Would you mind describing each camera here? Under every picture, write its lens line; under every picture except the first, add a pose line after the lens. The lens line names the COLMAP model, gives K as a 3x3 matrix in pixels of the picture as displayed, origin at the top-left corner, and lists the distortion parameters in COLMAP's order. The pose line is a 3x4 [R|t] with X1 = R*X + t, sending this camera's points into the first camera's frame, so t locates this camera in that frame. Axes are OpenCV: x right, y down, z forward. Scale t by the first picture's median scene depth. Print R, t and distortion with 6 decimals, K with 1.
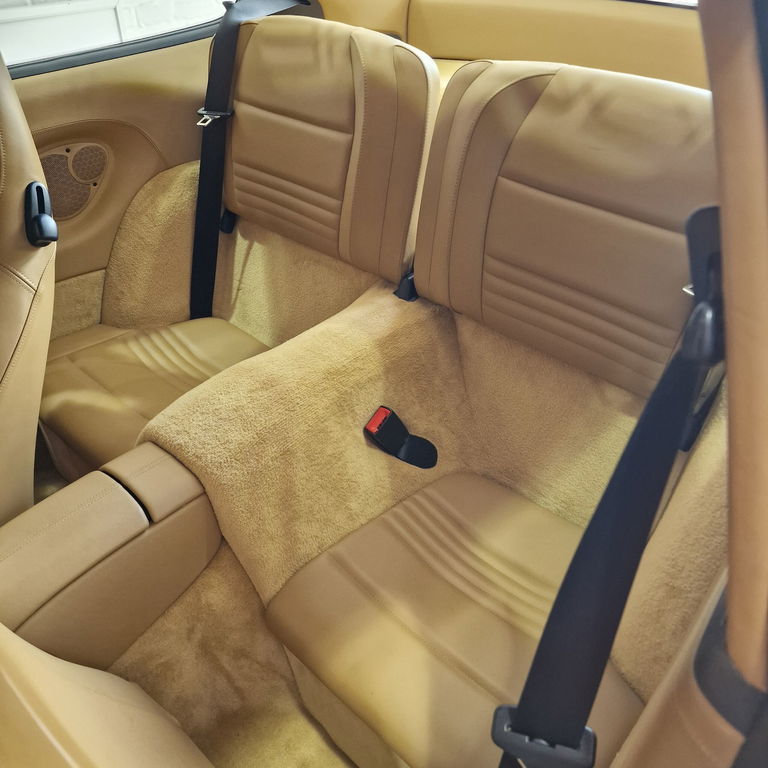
lens RADIAL K [[713.8, 0, 384.0], [0, 713.8, 384.0], [0, 0, 1]] dist [0.073143, -0.018691]
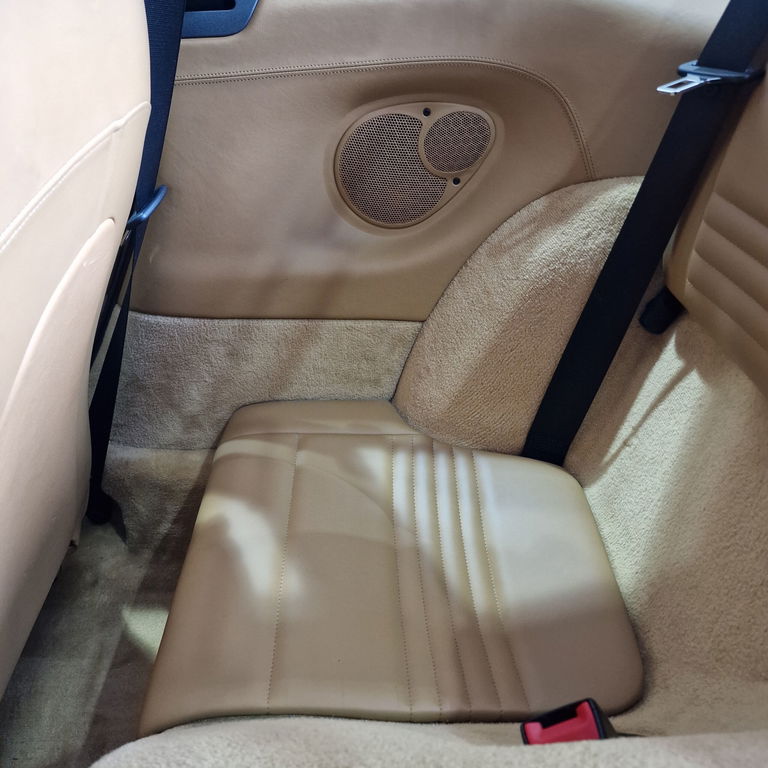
lens RADIAL K [[713.8, 0, 384.0], [0, 713.8, 384.0], [0, 0, 1]] dist [0.073143, -0.018691]
pose [[0.706423, 0.377810, -0.598519, -0.042718], [-0.400865, 0.910486, 0.101601, -0.161920], [0.583329, 0.168152, 0.794639, 0.536088]]
